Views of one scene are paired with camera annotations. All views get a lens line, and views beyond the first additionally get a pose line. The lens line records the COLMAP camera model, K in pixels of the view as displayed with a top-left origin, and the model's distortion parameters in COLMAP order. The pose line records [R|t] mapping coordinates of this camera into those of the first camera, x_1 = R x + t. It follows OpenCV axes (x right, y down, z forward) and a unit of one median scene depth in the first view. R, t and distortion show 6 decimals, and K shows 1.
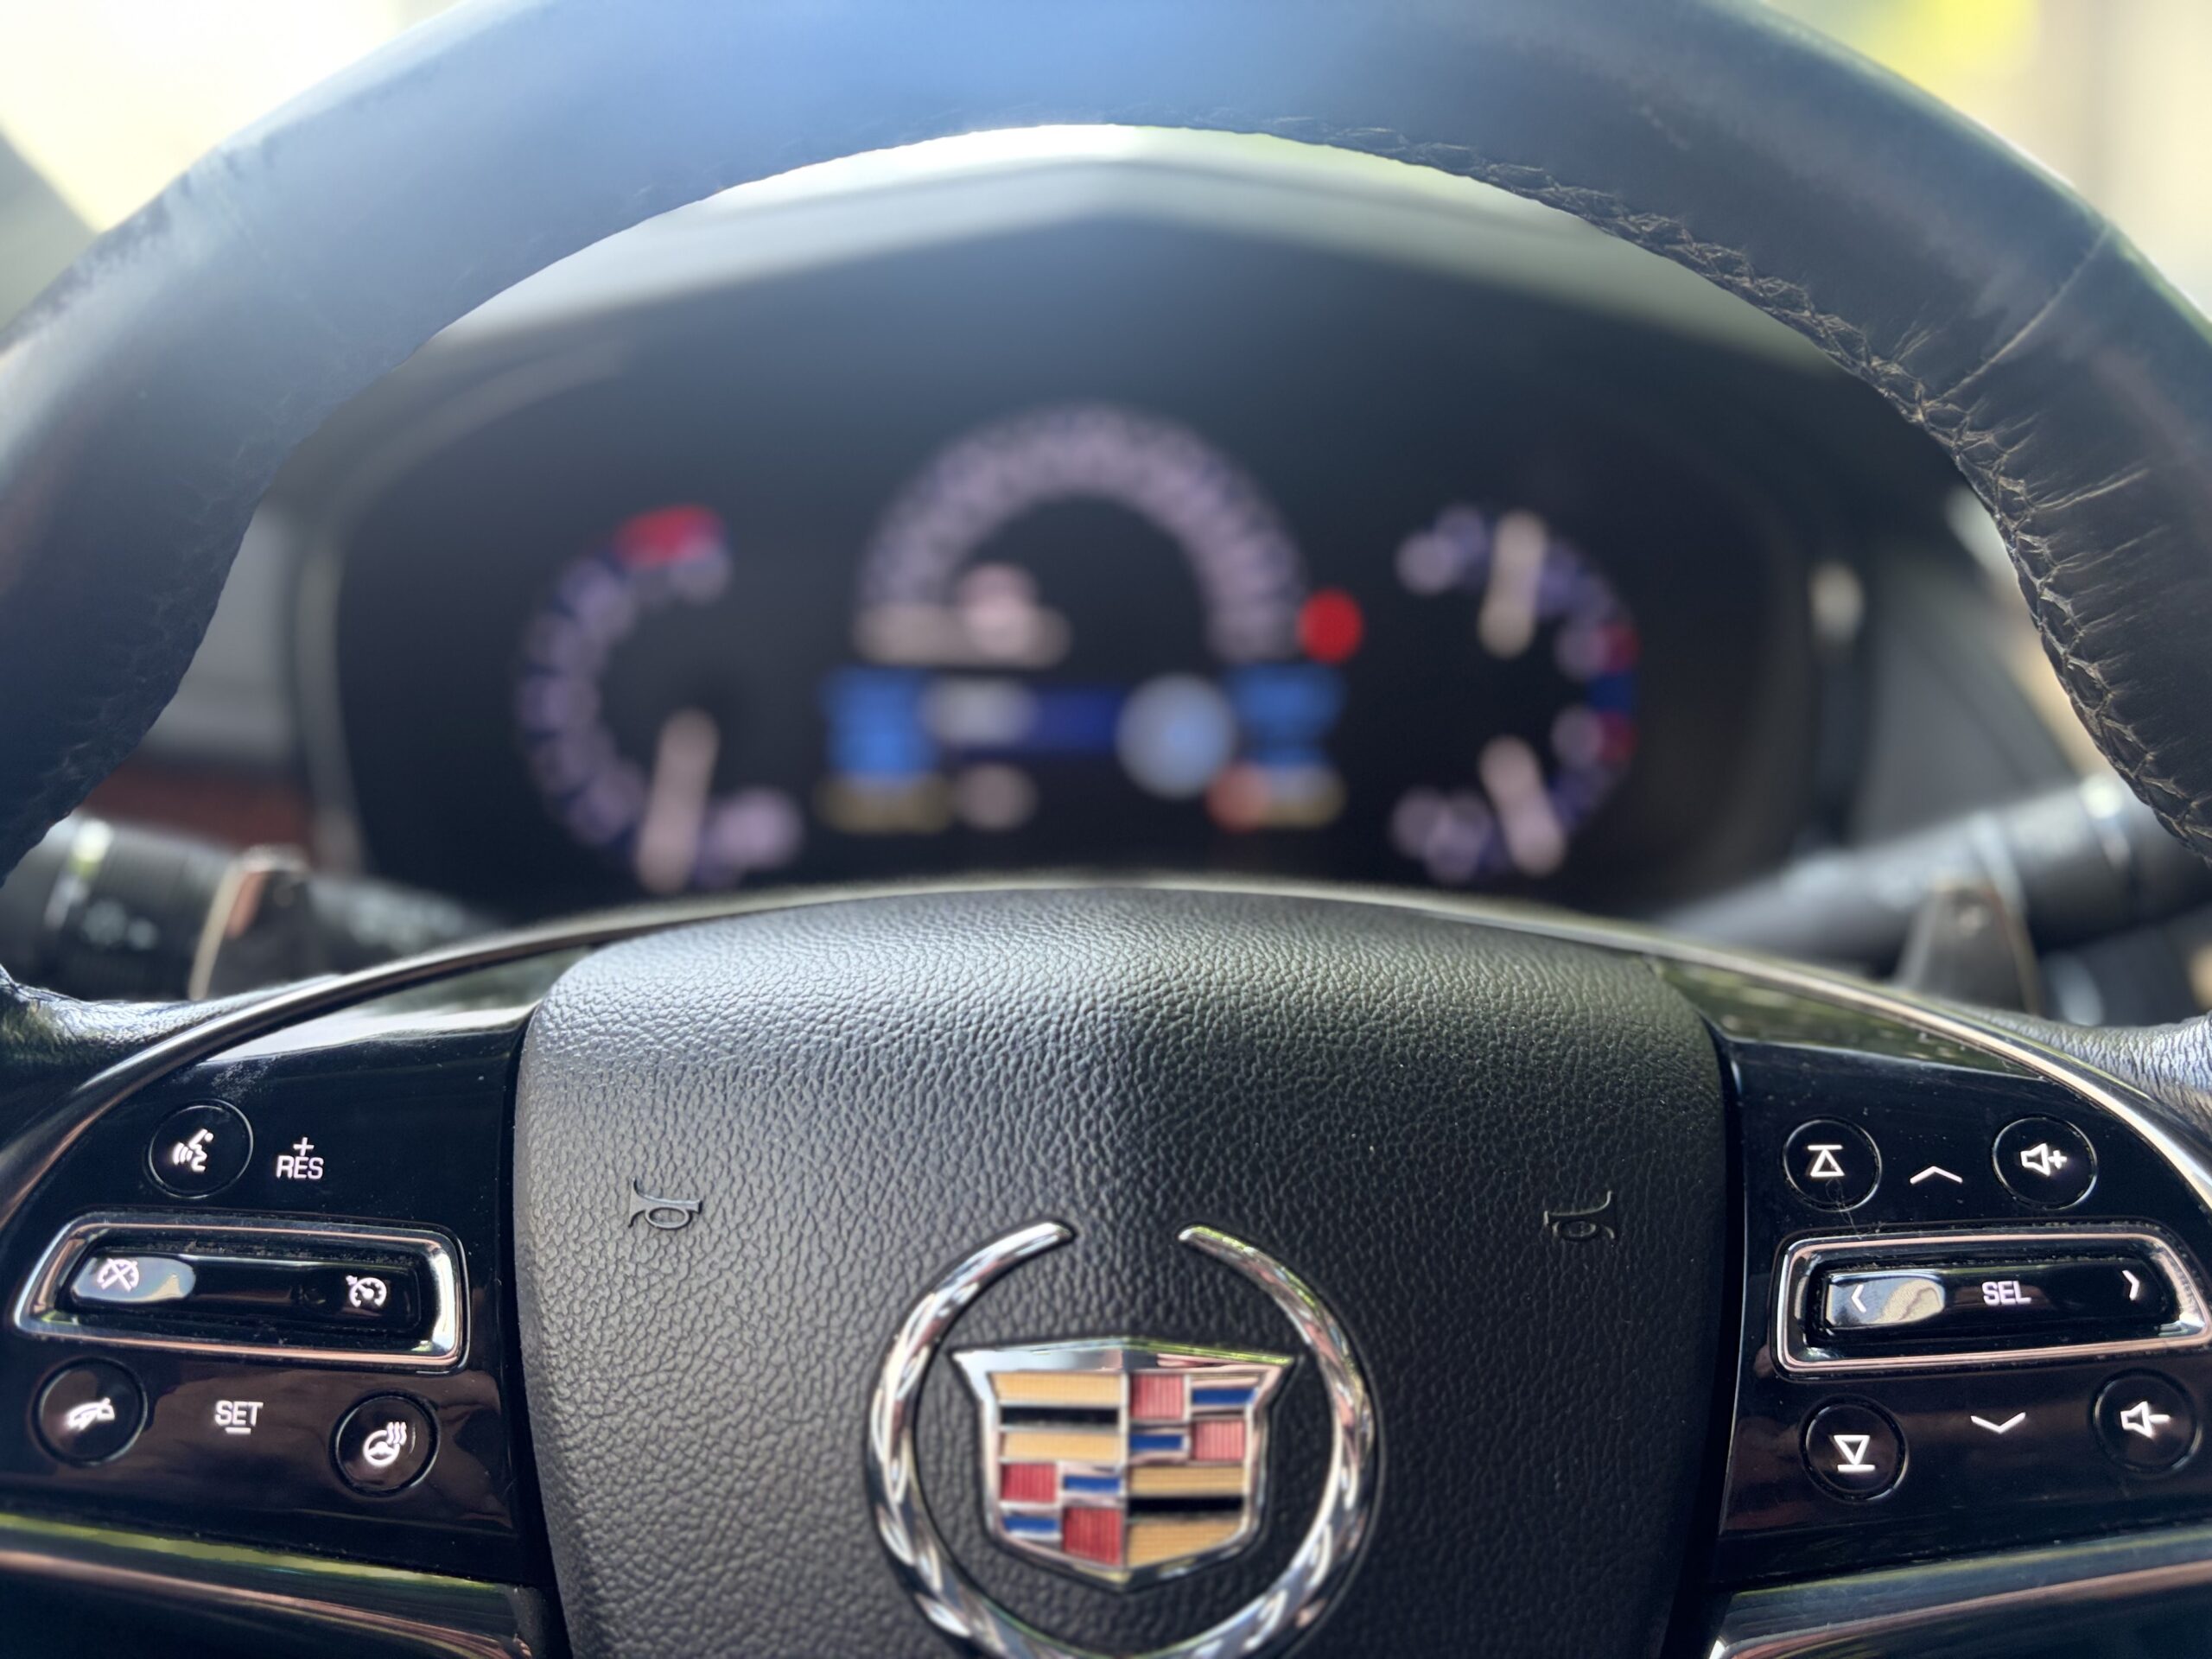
lens RADIAL K [[1679.8, 0, 1108.0], [0, 1679.8, 825.6], [0, 0, 1]] dist [0.046914, -0.056779]
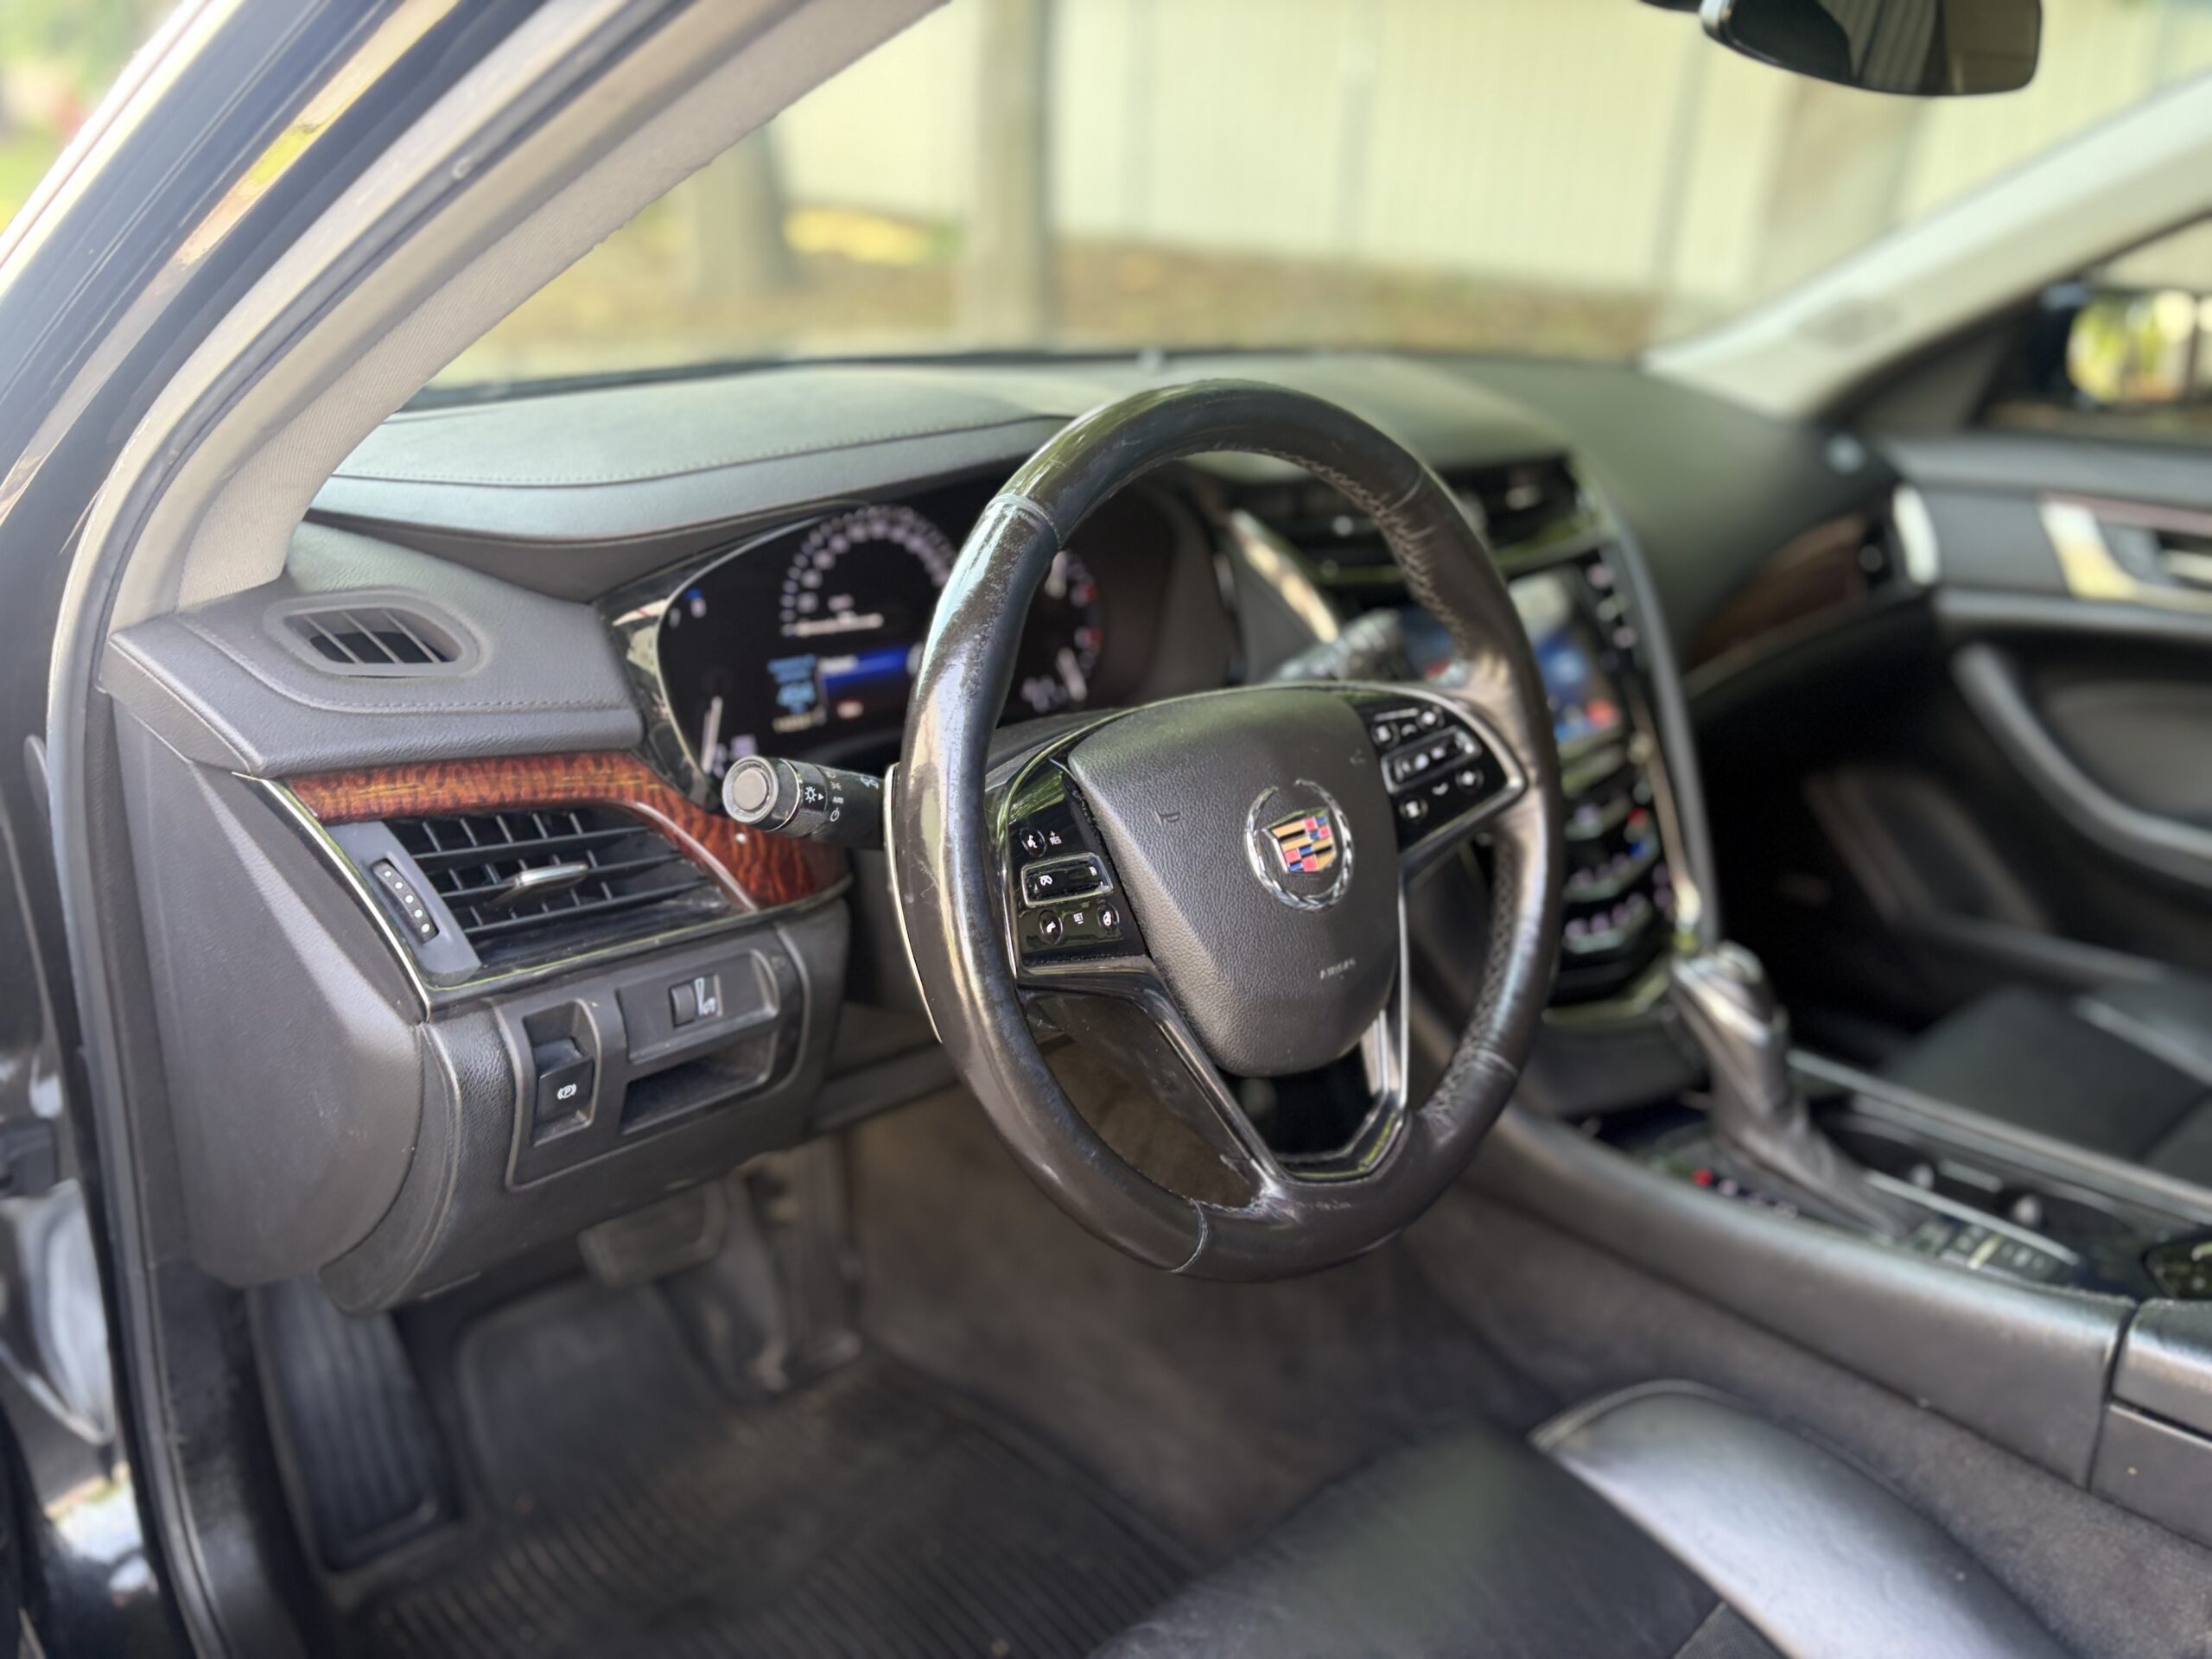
lens RADIAL K [[1679.8, 0, 1119.9], [0, 1679.8, 832.0], [0, 0, 1]] dist [0.046914, -0.056779]
pose [[0.745796, -0.241467, 0.620872, -2.223737], [0.208731, 0.969767, 0.126429, -0.159137], [-0.632629, 0.035305, 0.773650, -1.338330]]
